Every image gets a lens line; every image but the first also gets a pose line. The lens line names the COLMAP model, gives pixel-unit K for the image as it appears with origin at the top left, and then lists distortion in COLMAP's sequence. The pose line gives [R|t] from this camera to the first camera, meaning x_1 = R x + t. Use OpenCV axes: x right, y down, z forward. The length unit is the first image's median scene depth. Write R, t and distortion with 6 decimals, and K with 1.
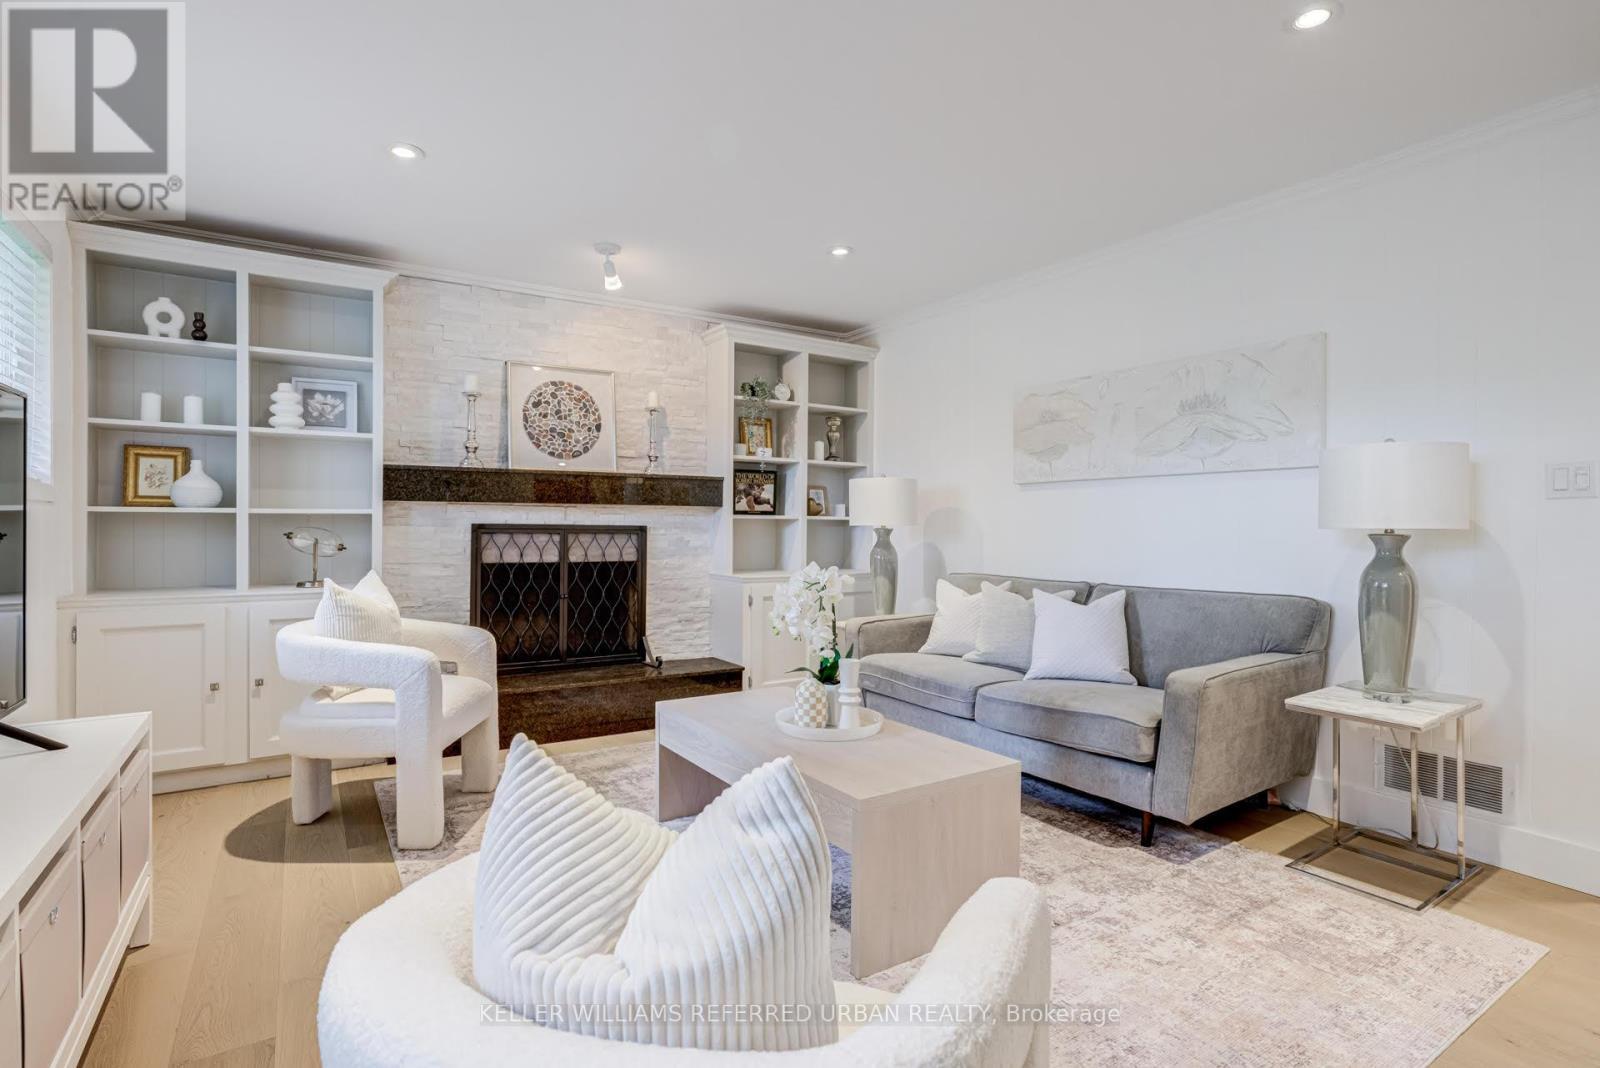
lens RADIAL K [[824.4, 0, 795.1], [0, 824.4, 524.6], [0, 0, 1]] dist [-0.006140, 0.000105]
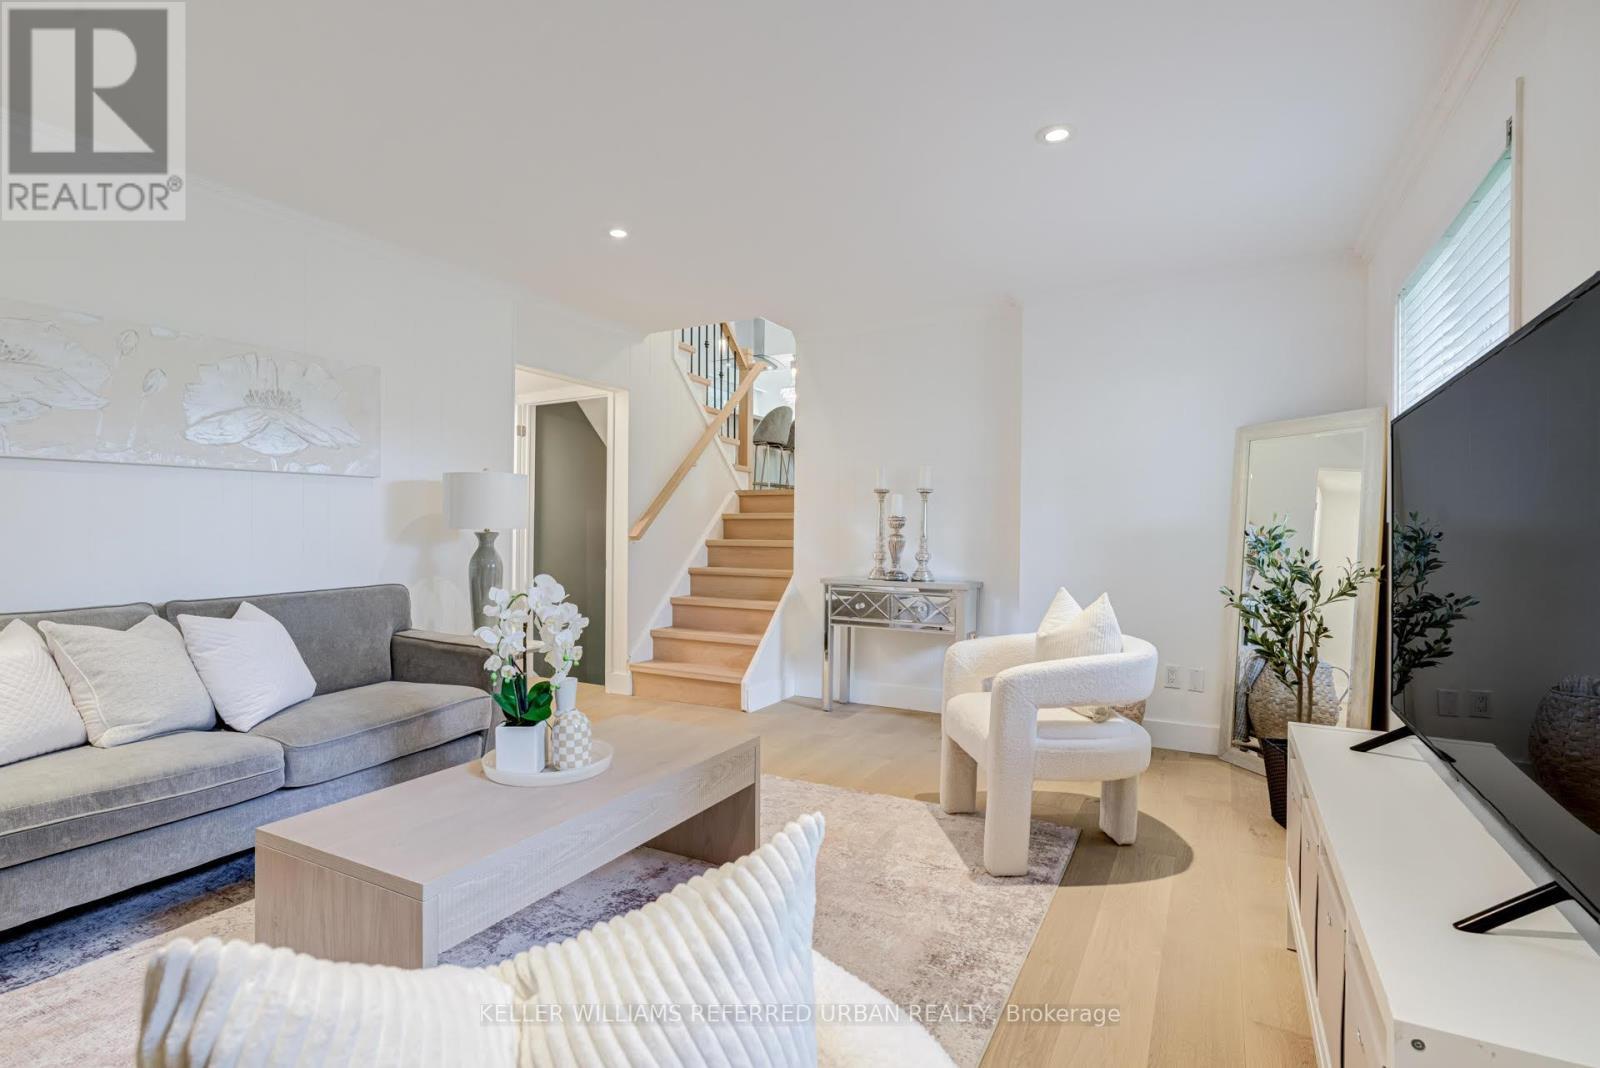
lens RADIAL K [[824.4, 0, 795.1], [0, 824.4, 524.6], [0, 0, 1]] dist [-0.006140, 0.000105]
pose [[-0.524754, -0.001572, 0.851252, -0.686757], [-0.007890, 0.999964, -0.003017, -0.001750], [-0.851217, -0.008300, -0.524748, 1.048318]]
